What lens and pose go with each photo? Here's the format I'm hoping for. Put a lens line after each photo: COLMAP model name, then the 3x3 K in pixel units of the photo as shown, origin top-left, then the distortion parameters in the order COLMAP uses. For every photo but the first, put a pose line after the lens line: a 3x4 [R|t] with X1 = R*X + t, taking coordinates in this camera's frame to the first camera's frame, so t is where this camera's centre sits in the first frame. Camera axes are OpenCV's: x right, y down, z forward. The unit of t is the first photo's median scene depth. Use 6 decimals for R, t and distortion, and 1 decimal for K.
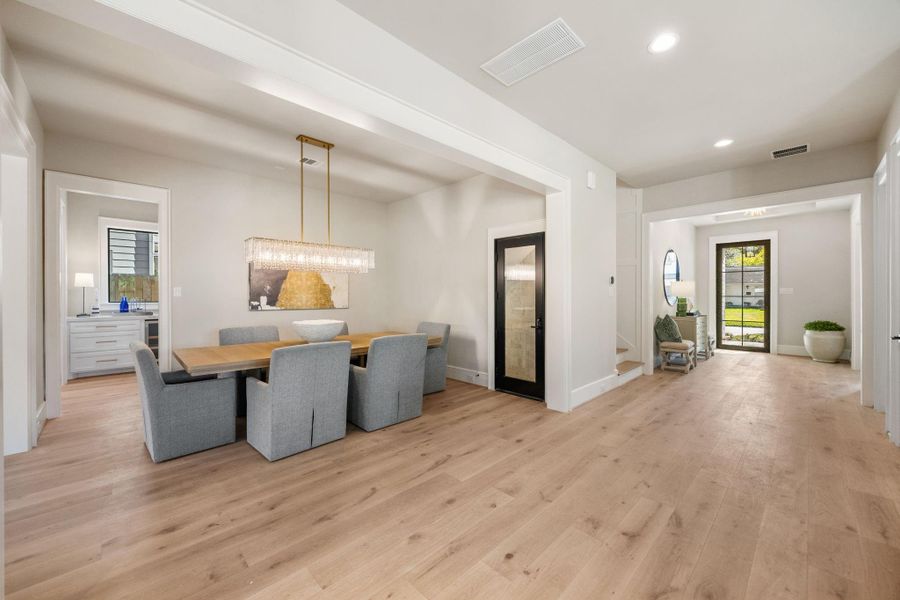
lens RADIAL K [[353.2, 0, 453.0], [0, 353.2, 295.3], [0, 0, 1]] dist [-0.000623, -0.000195]
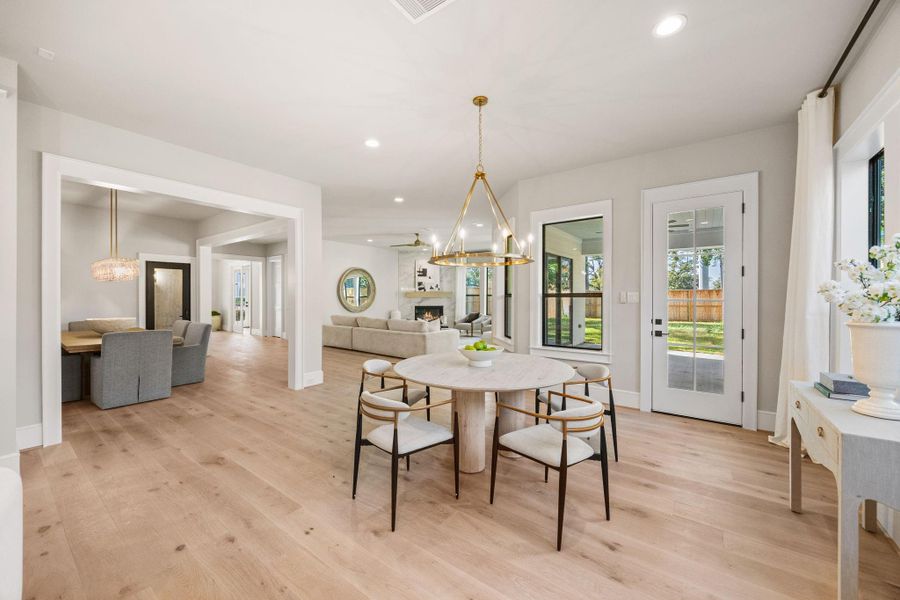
lens RADIAL K [[344.7, 0, 450.6], [0, 344.7, 295.9], [0, 0, 1]] dist [-0.002017, -0.000388]
pose [[-0.155556, 0.002724, 0.987823, -1.372398], [0.005373, 0.999984, -0.001911, -0.002364], [-0.987812, 0.005010, -0.155568, -0.041065]]
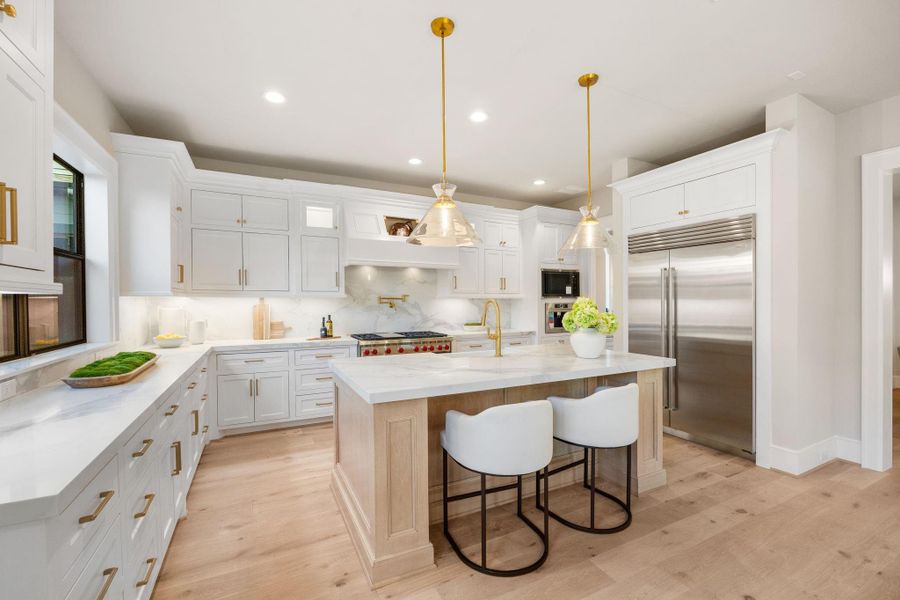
lens RADIAL K [[384.4, 0, 450.9], [0, 384.4, 297.6], [0, 0, 1]] dist [-0.000753, -0.000480]
pose [[0.953531, -0.000376, -0.301296, -1.141833], [-0.002753, 0.999947, -0.009958, -0.013864], [0.301283, 0.010325, 0.953479, -0.230041]]
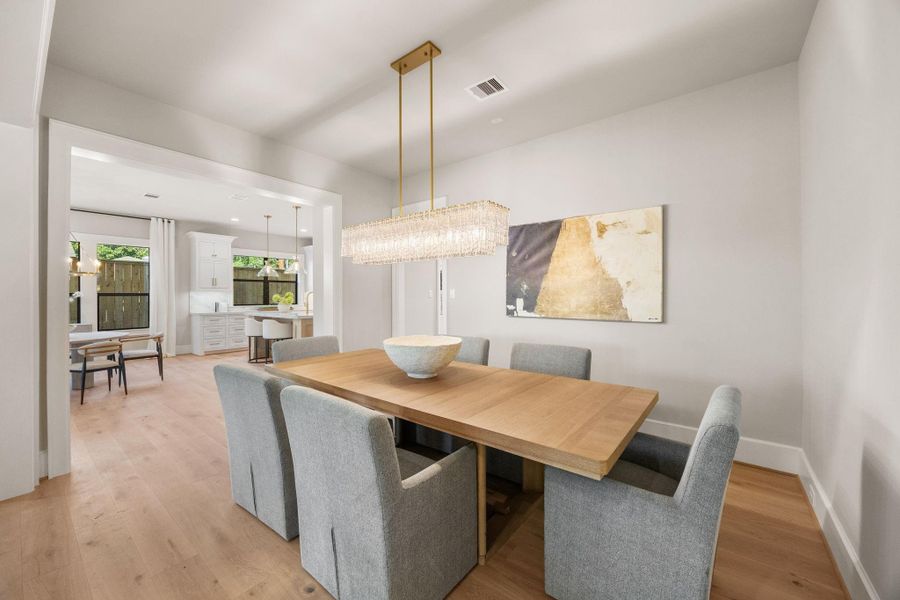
lens RADIAL K [[348.6, 0, 449.7], [0, 348.6, 294.8], [0, 0, 1]] dist [0.001462, -0.000130]
pose [[0.113253, -0.002968, -0.993562, 0.183558], [-0.002493, 0.999992, -0.003272, -0.002229], [0.993563, 0.002847, 0.113244, 0.740779]]
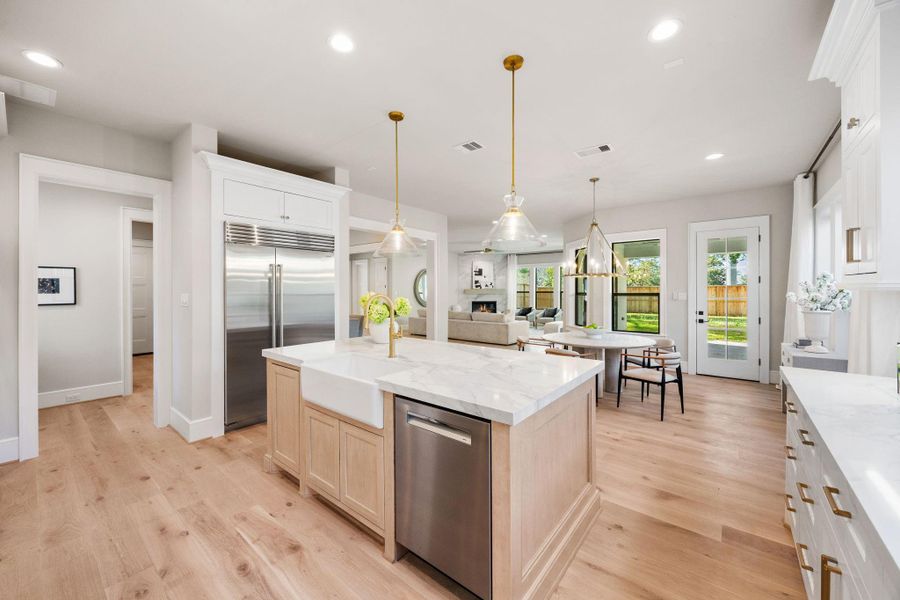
lens RADIAL K [[347.5, 0, 453.2], [0, 347.5, 289.7], [0, 0, 1]] dist [0.001115, -0.000072]
pose [[-0.114812, 0.005104, 0.993374, -1.714309], [0.006902, 0.999967, -0.004340, -0.020147], [-0.993363, 0.006358, -0.114843, 0.307818]]
